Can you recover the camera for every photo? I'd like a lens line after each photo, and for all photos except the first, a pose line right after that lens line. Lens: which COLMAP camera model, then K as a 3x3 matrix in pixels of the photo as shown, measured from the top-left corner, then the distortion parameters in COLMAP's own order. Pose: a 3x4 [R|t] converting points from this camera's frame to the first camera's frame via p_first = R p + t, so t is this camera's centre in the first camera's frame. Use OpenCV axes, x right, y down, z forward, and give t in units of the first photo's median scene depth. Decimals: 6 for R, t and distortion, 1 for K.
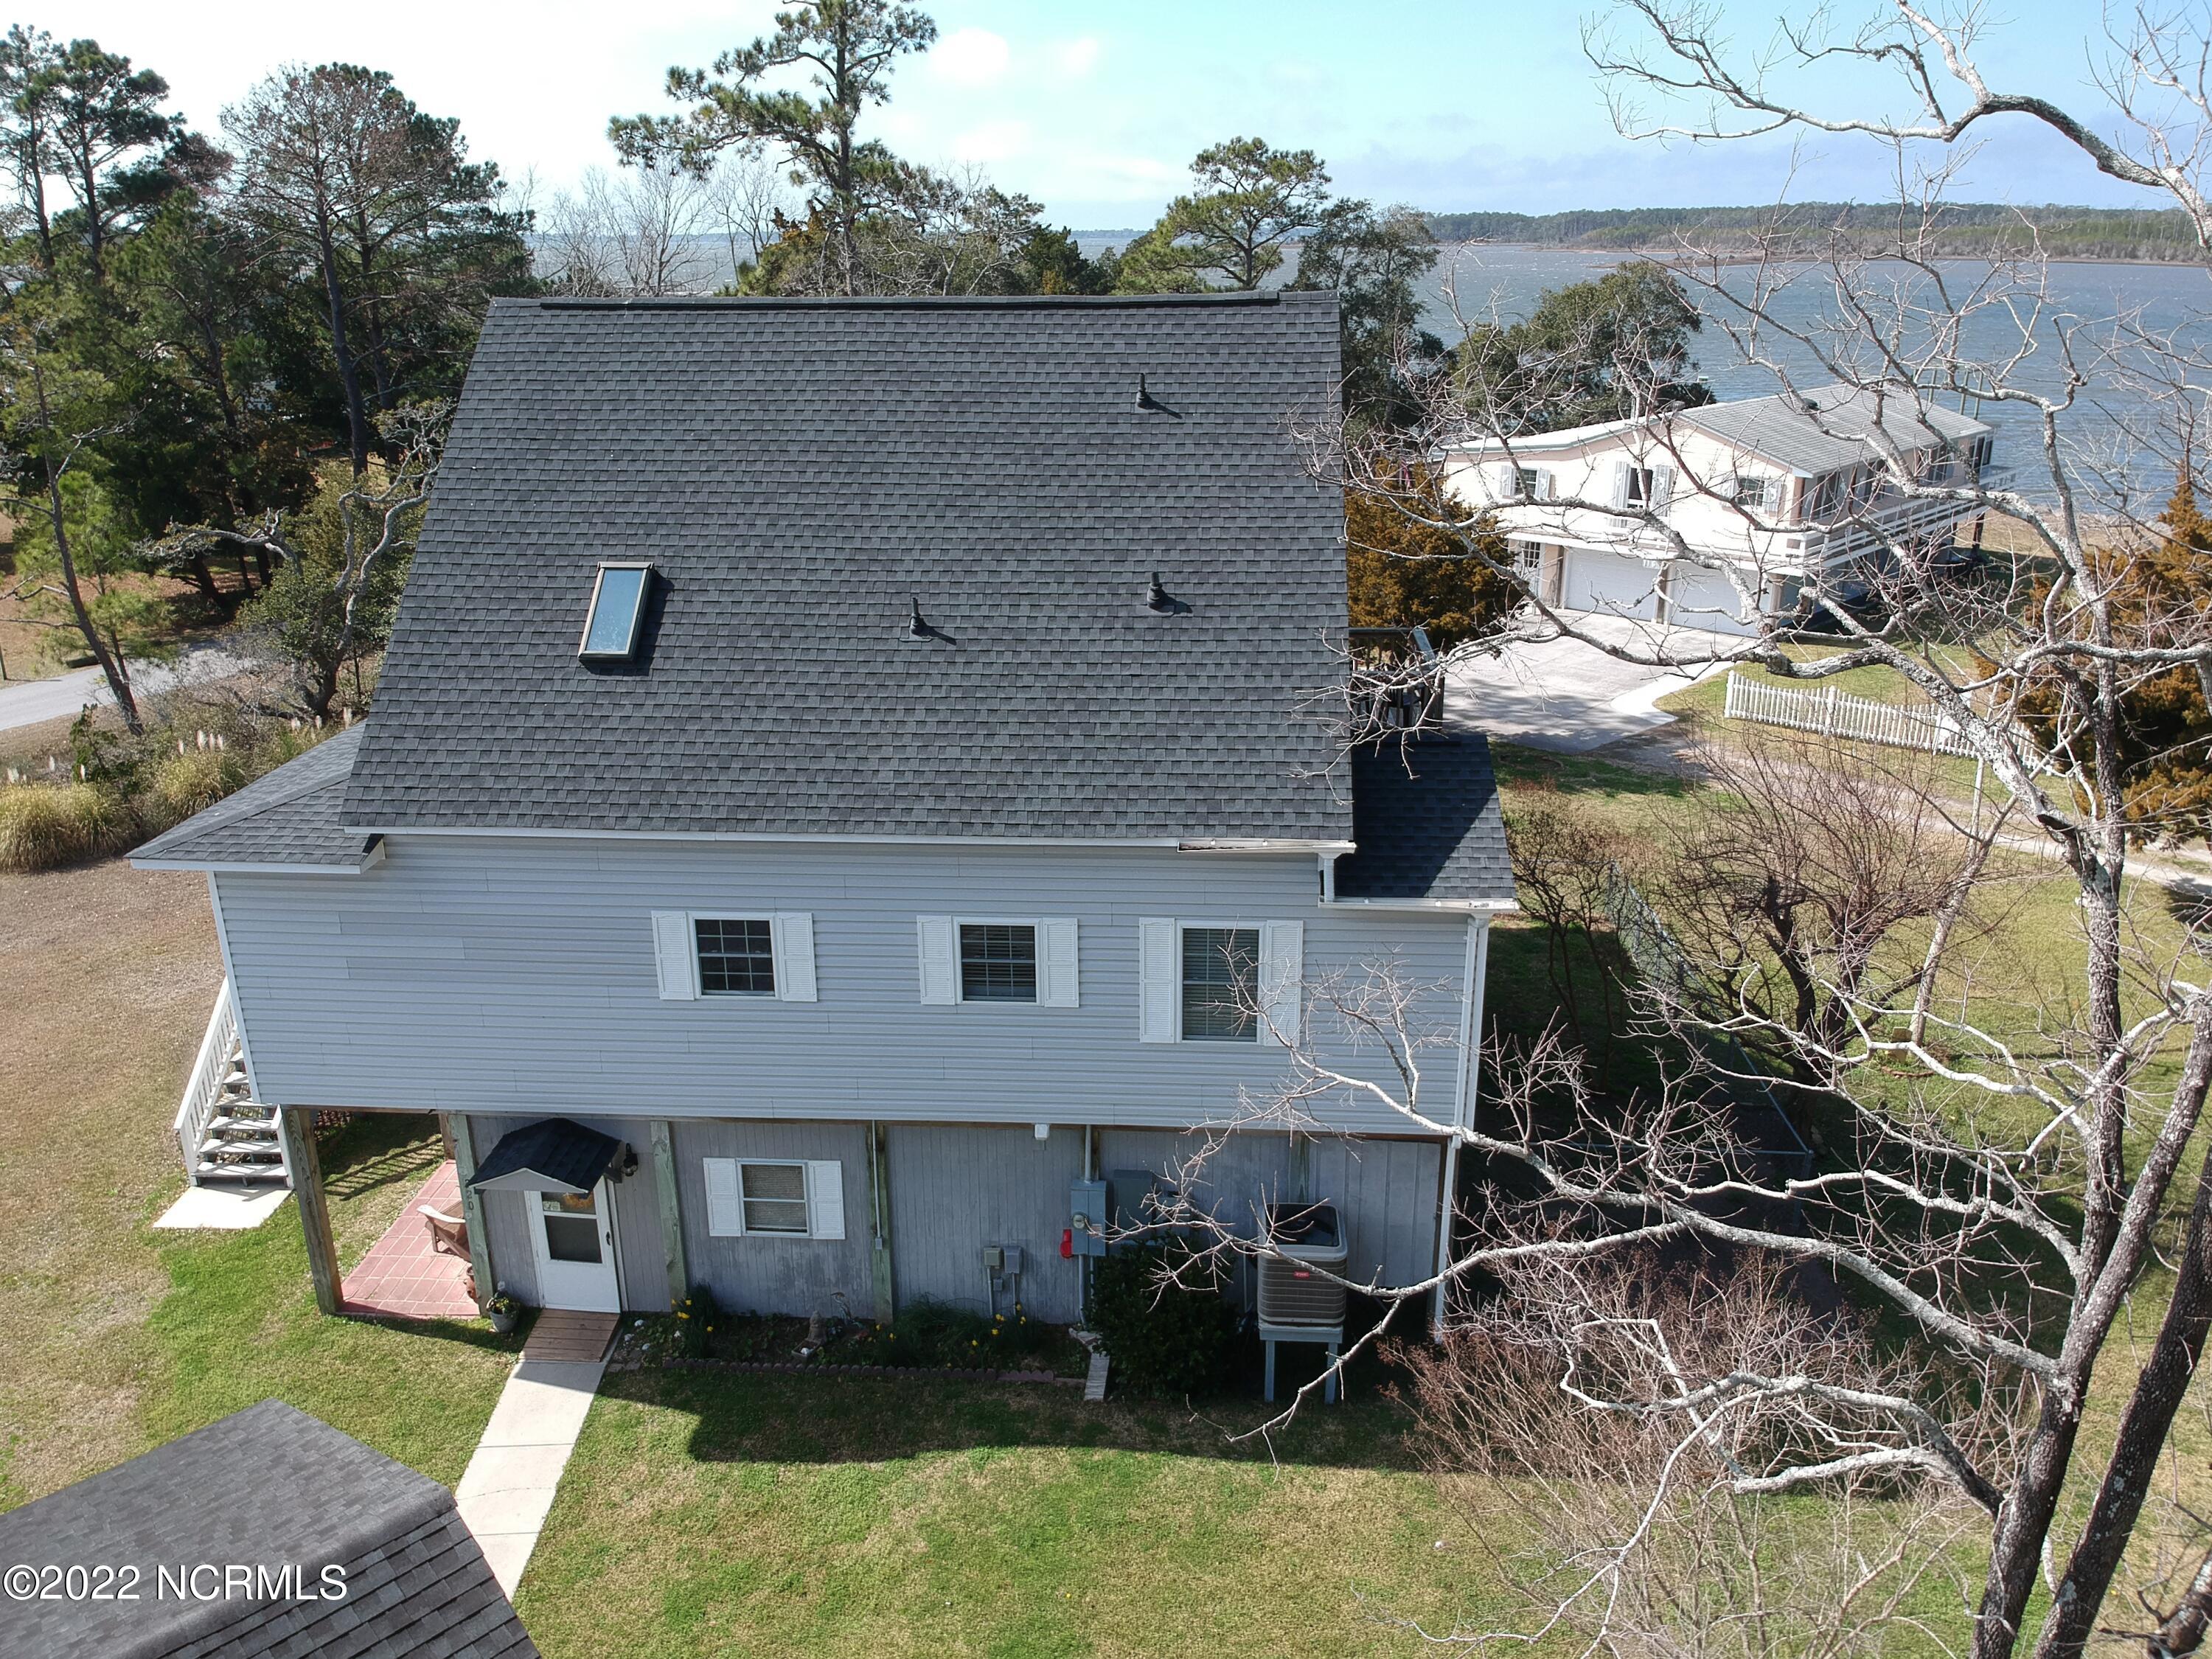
lens RADIAL K [[1616.9, 0, 1114.8], [0, 1616.9, 826.2], [0, 0, 1]] dist [0.046534, -0.068124]
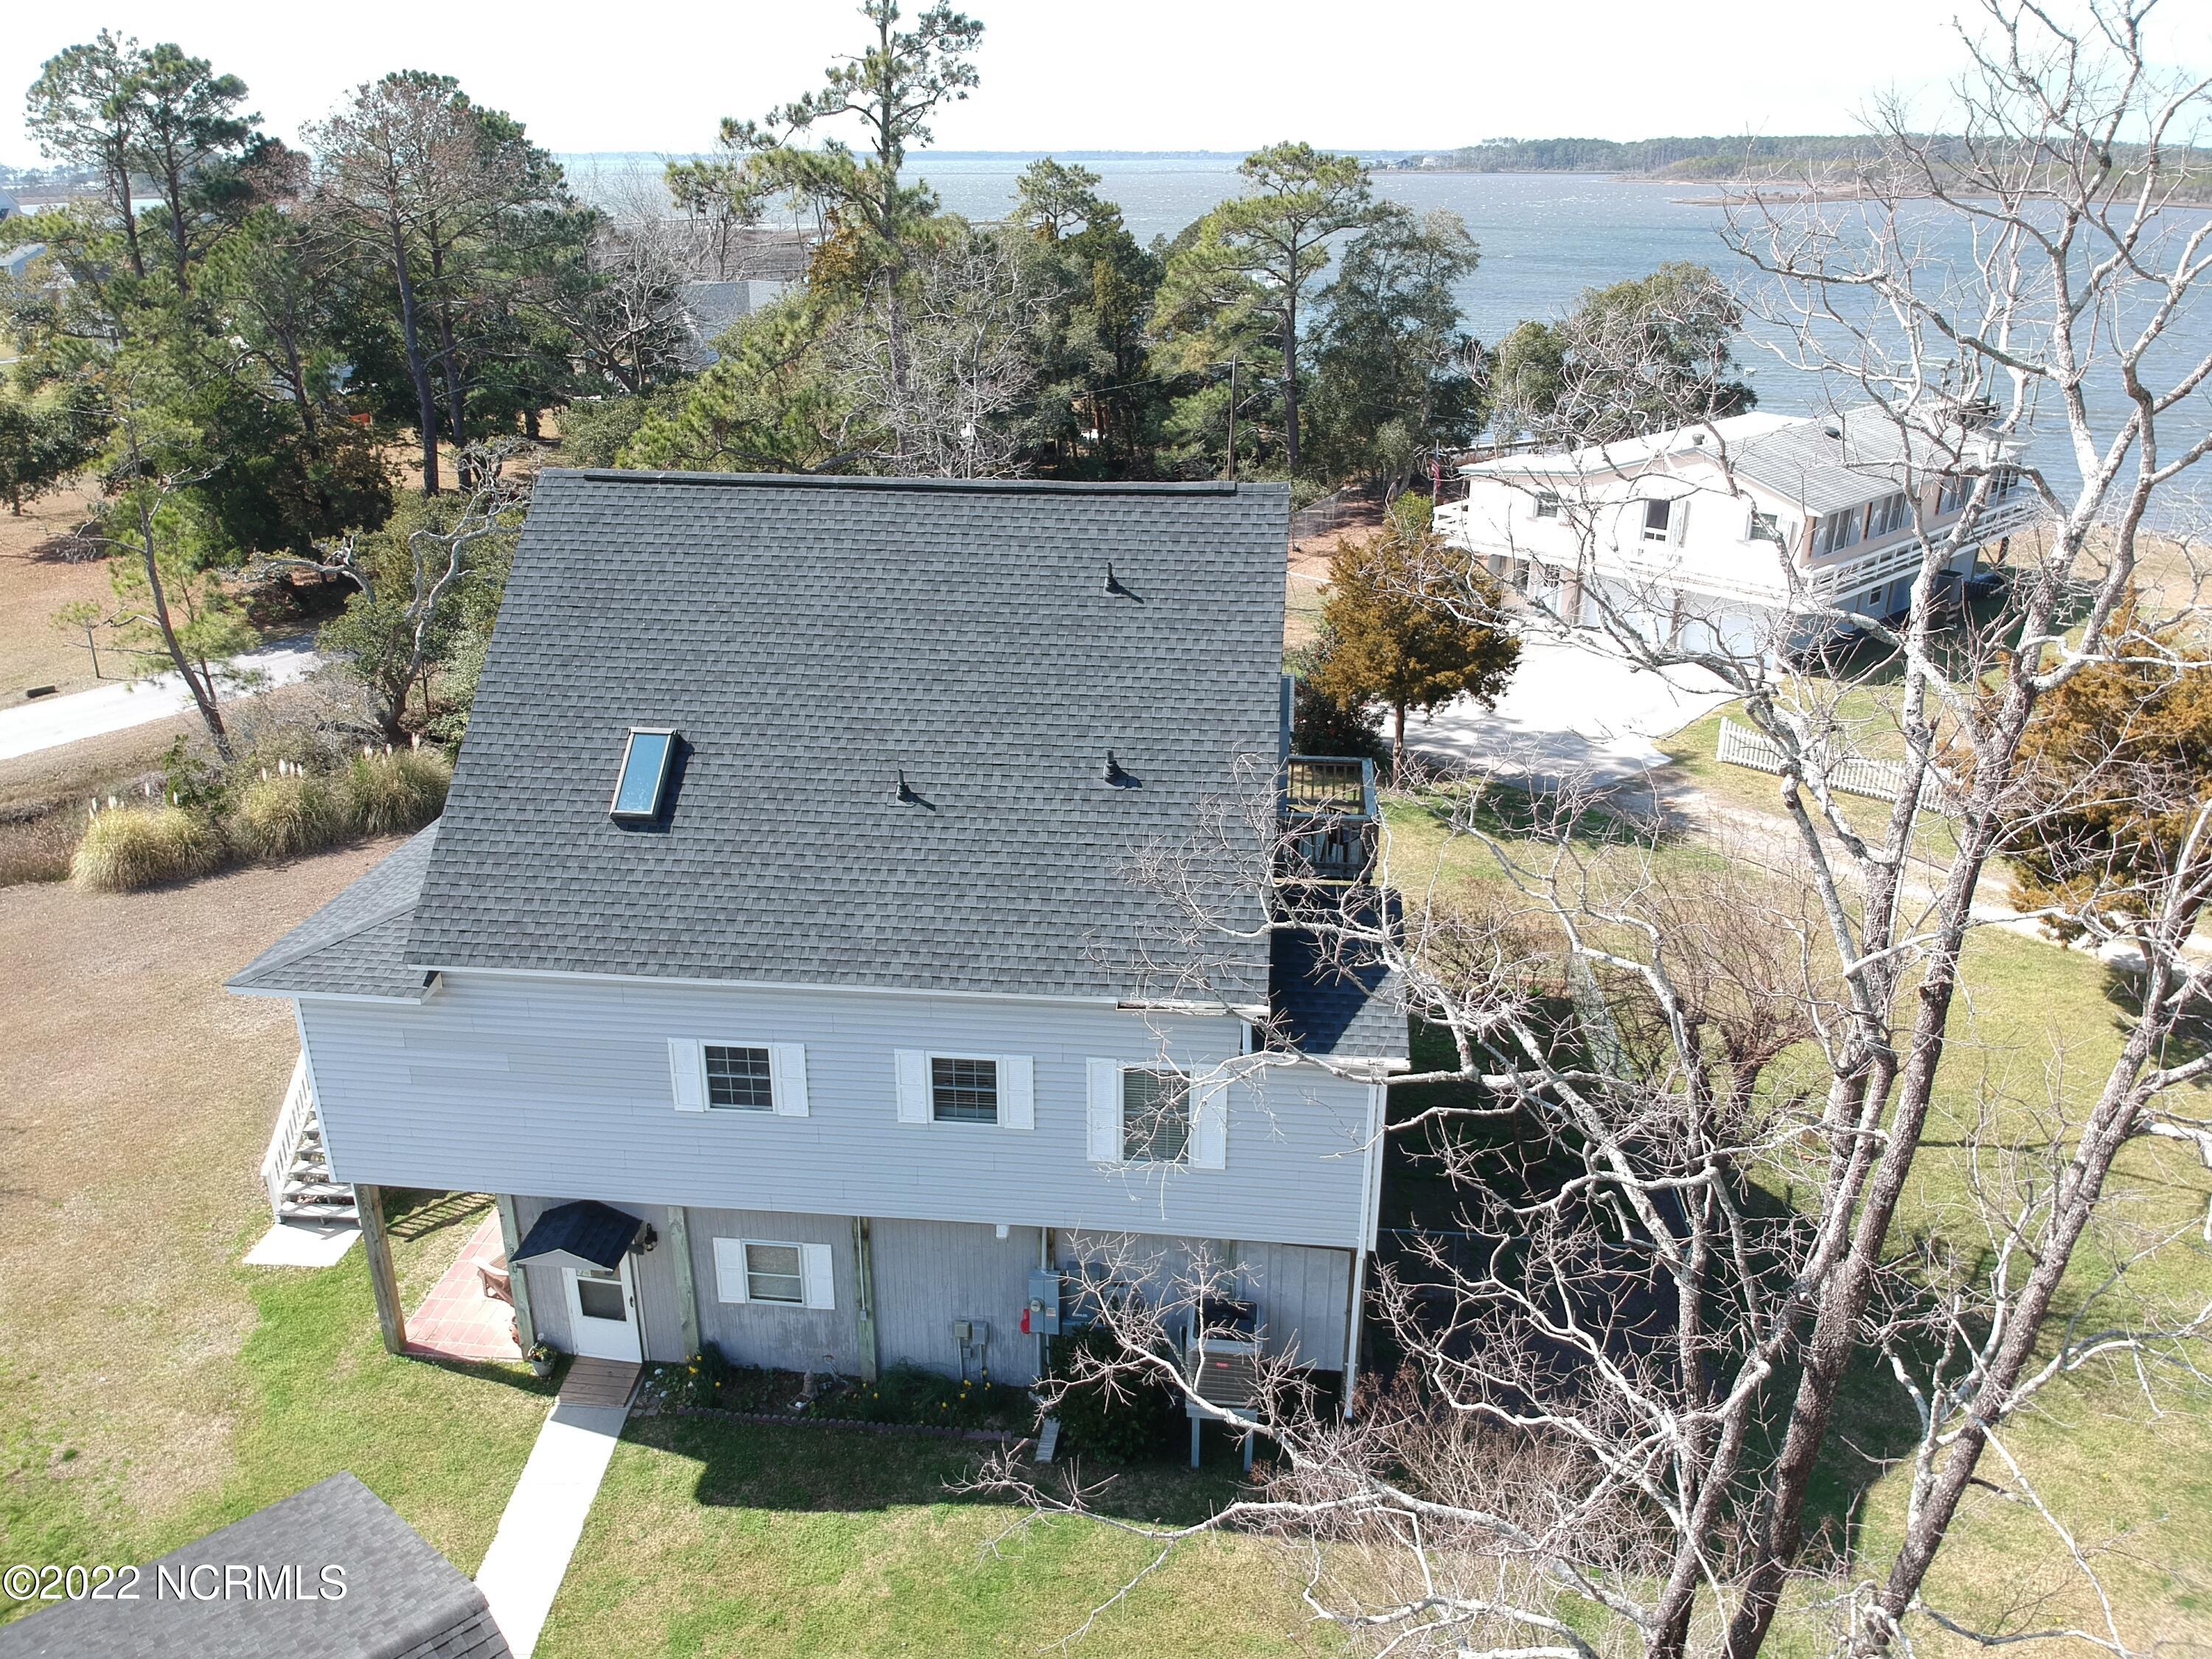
lens RADIAL K [[1616.9, 0, 1124.8], [0, 1616.9, 821.6], [0, 0, 1]] dist [0.046534, -0.068124]
pose [[0.999263, 0.024099, -0.029875, 0.063616], [-0.022965, 0.999024, 0.037734, -0.136625], [0.030755, -0.037020, 0.998841, -0.128902]]
